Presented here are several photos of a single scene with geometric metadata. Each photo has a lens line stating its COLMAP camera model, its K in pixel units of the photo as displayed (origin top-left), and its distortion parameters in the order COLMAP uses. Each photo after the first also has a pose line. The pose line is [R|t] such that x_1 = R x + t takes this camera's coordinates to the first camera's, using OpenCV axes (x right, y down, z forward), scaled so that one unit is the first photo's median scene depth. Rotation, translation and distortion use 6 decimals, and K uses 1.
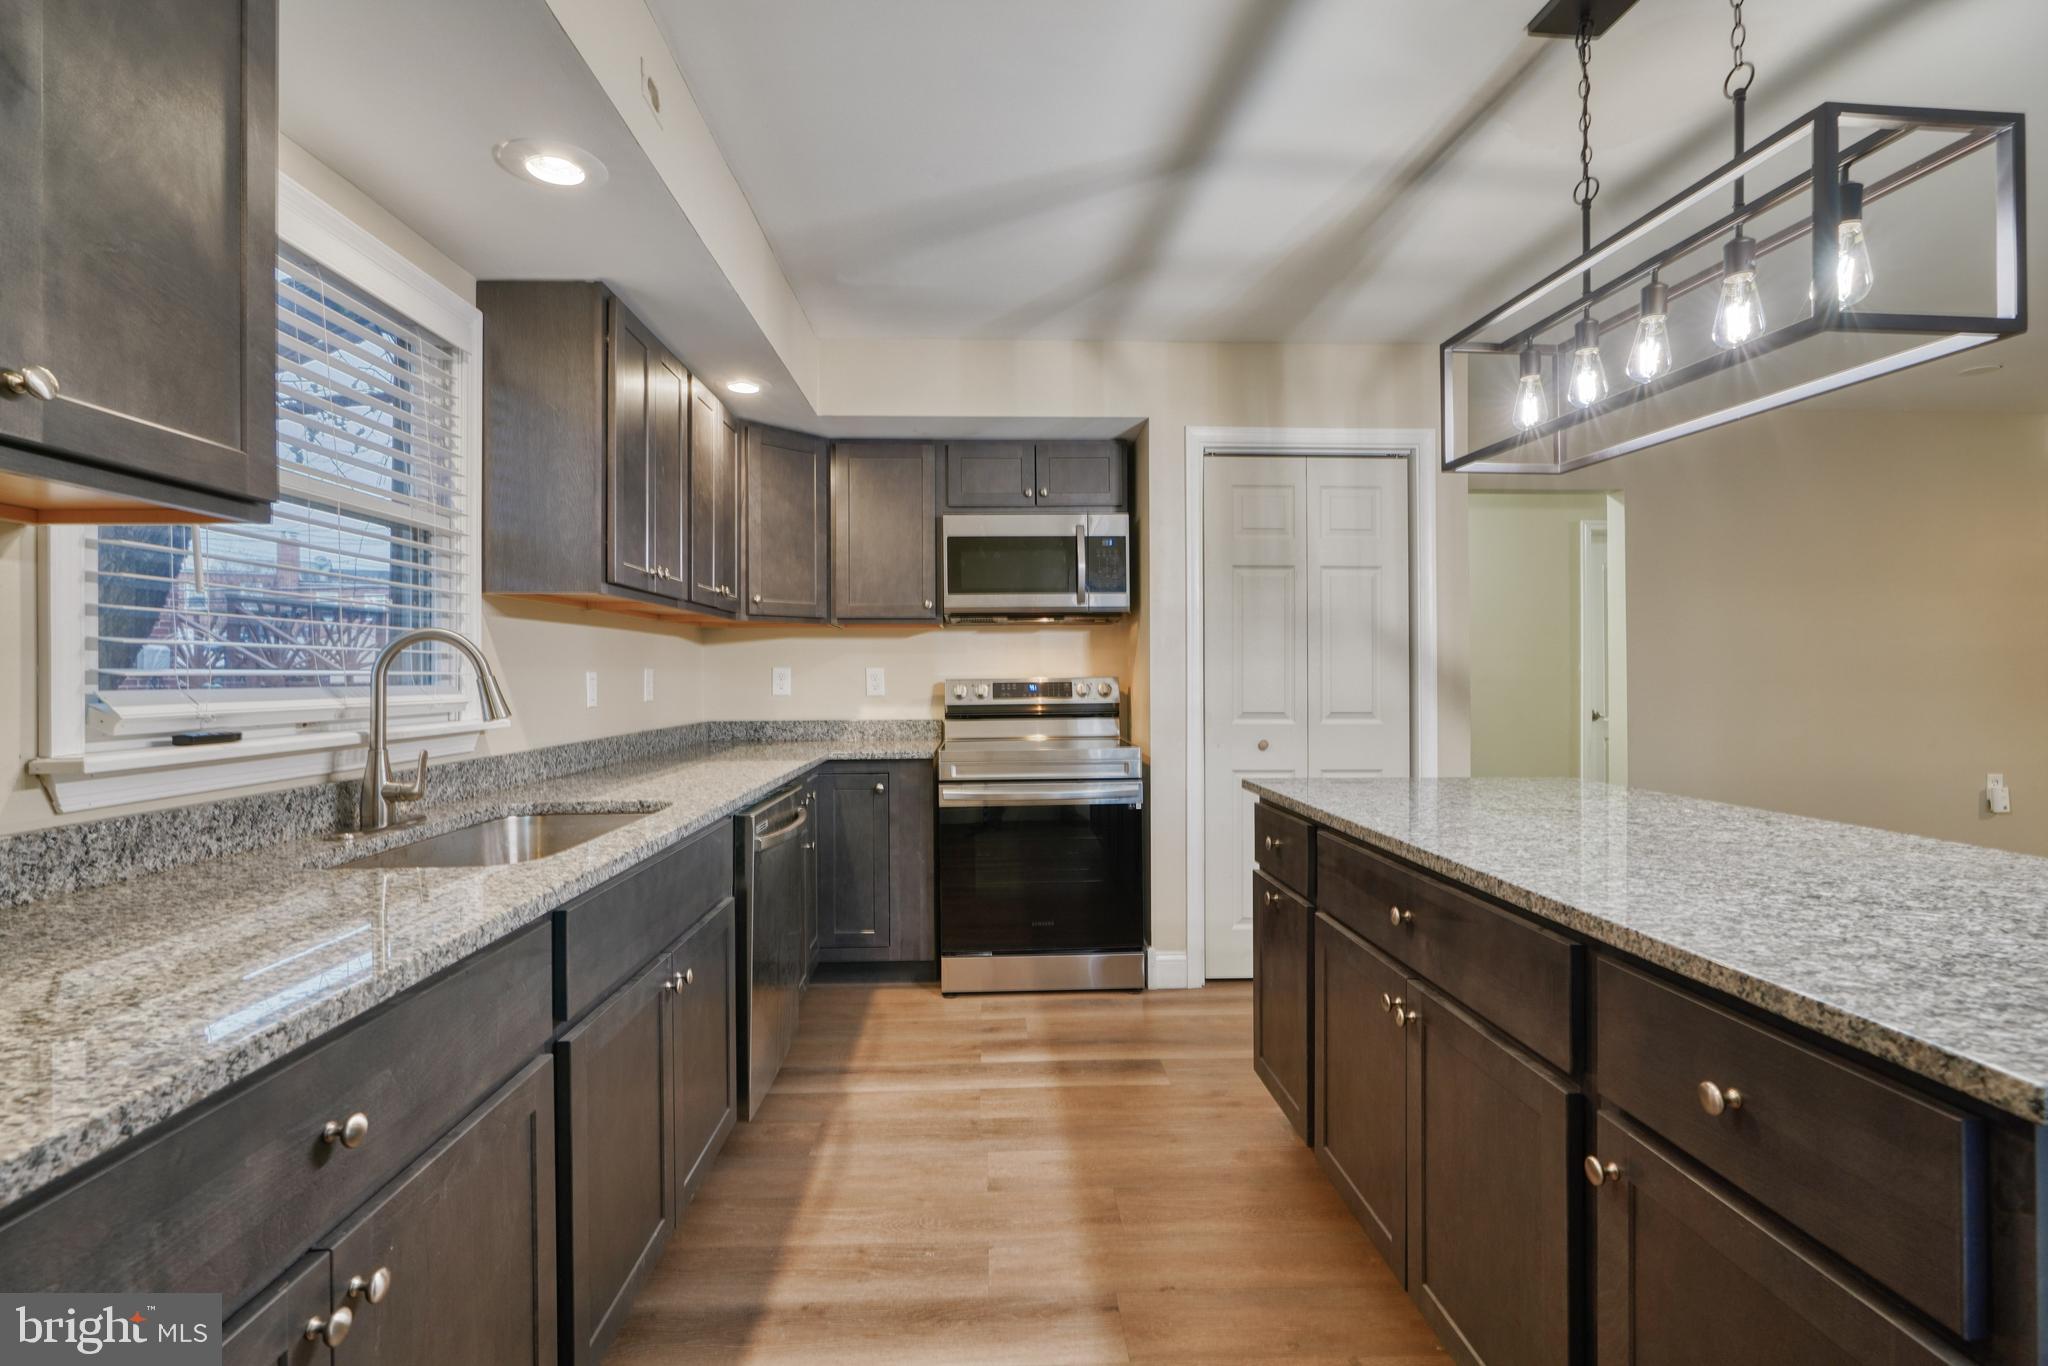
lens RADIAL K [[920.1, 0, 1012.1], [0, 920.1, 669.1], [0, 0, 1]] dist [-0.010270, 0.004739]
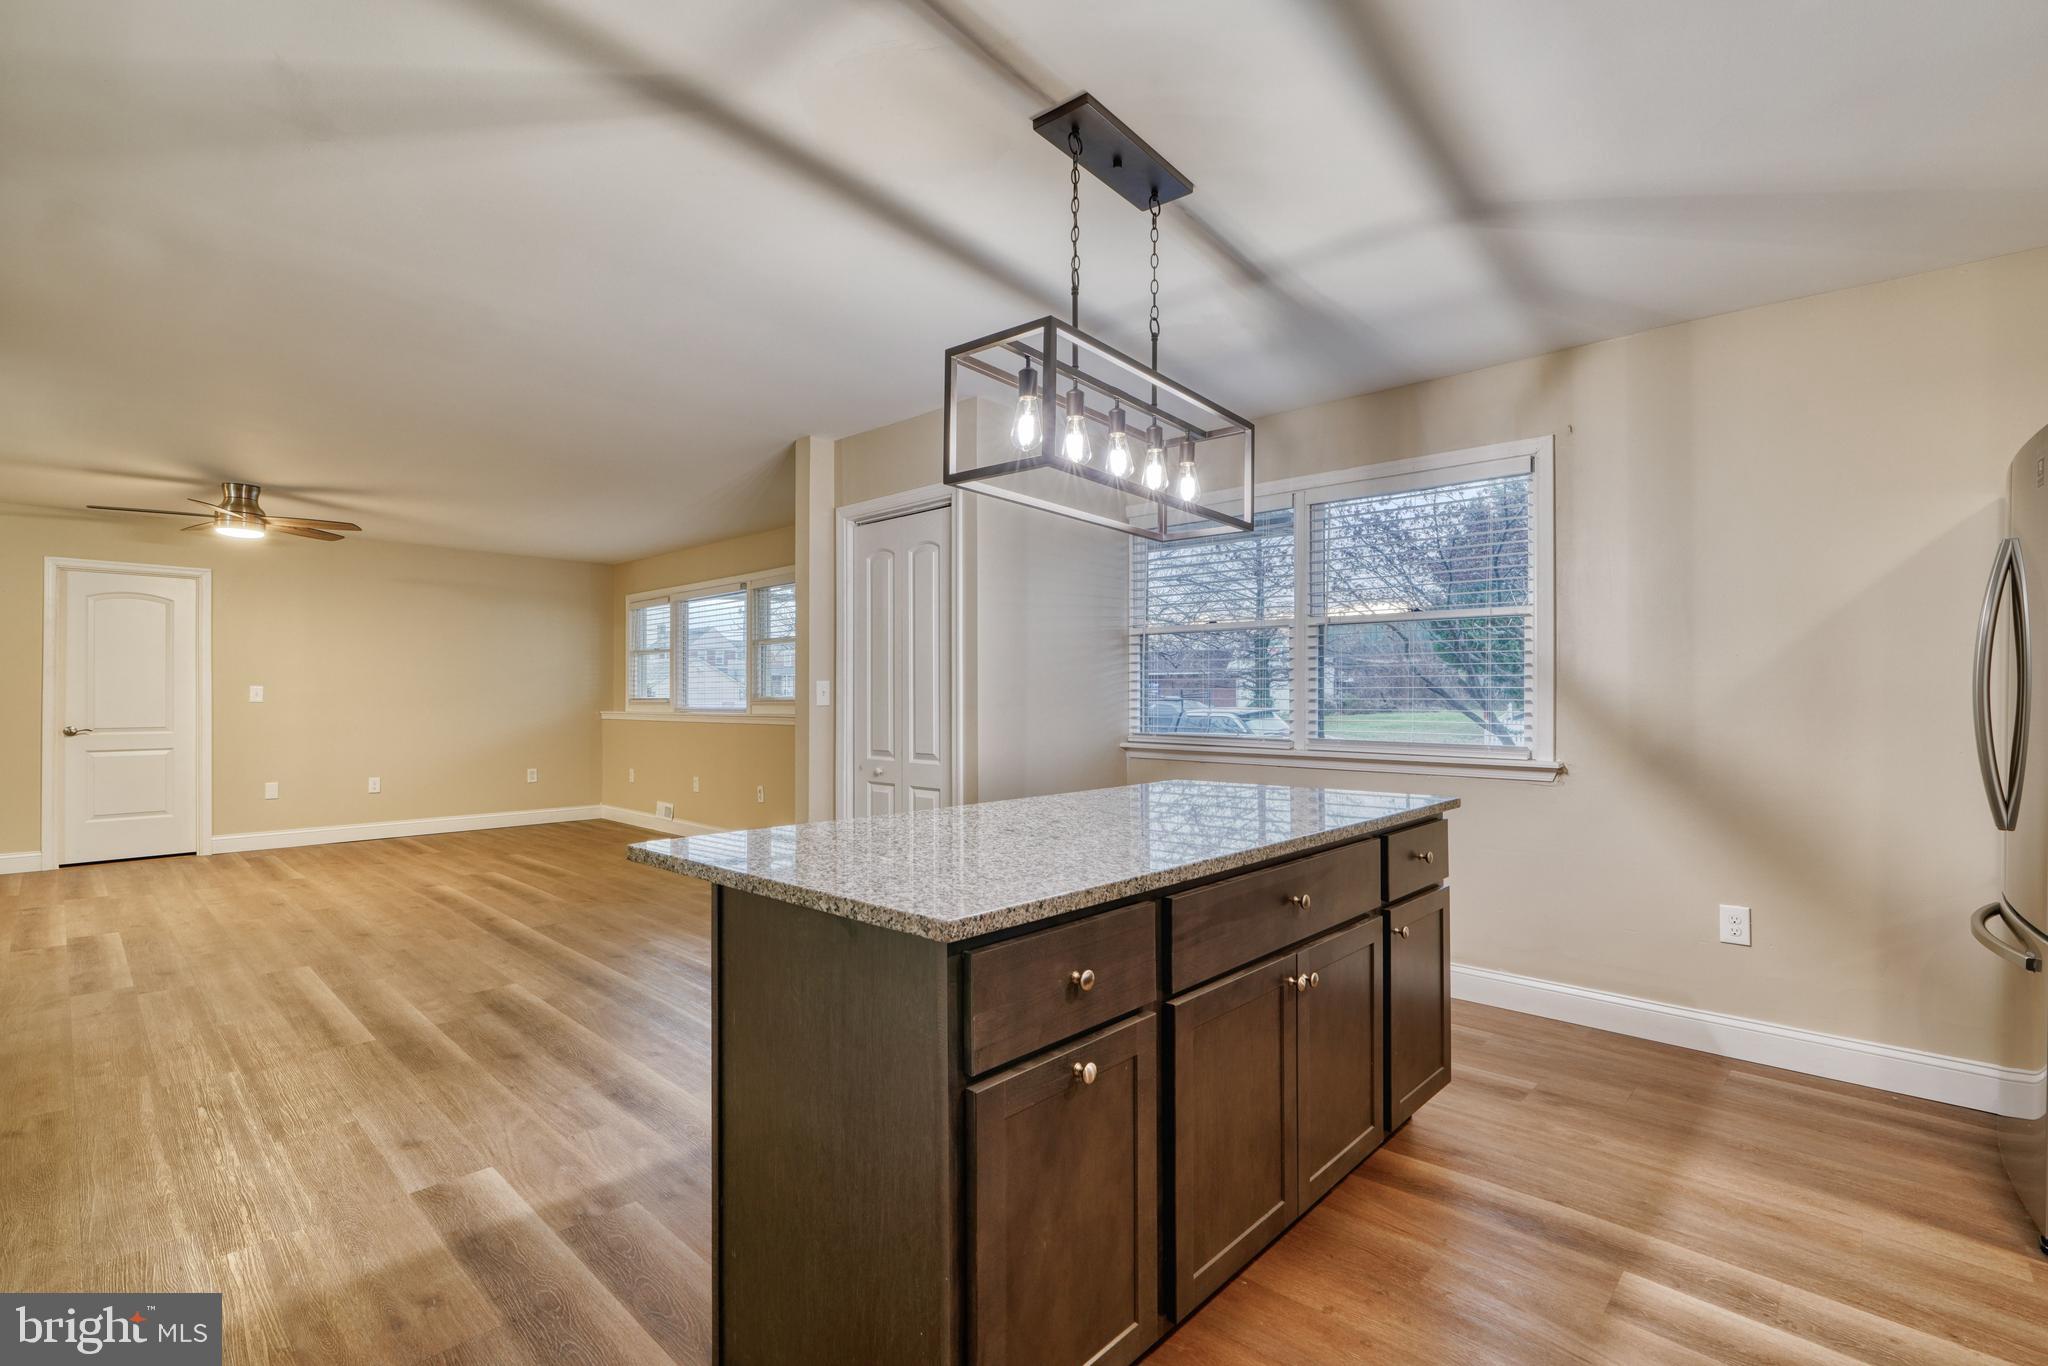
lens RADIAL K [[920.1, 0, 1030.9], [0, 920.1, 692.7], [0, 0, 1]] dist [-0.010270, 0.004739]
pose [[-0.711911, 0.007578, 0.702228, -0.082395], [-0.002995, 0.999900, -0.013827, 0.009707], [-0.702263, -0.011947, -0.711818, 1.043724]]
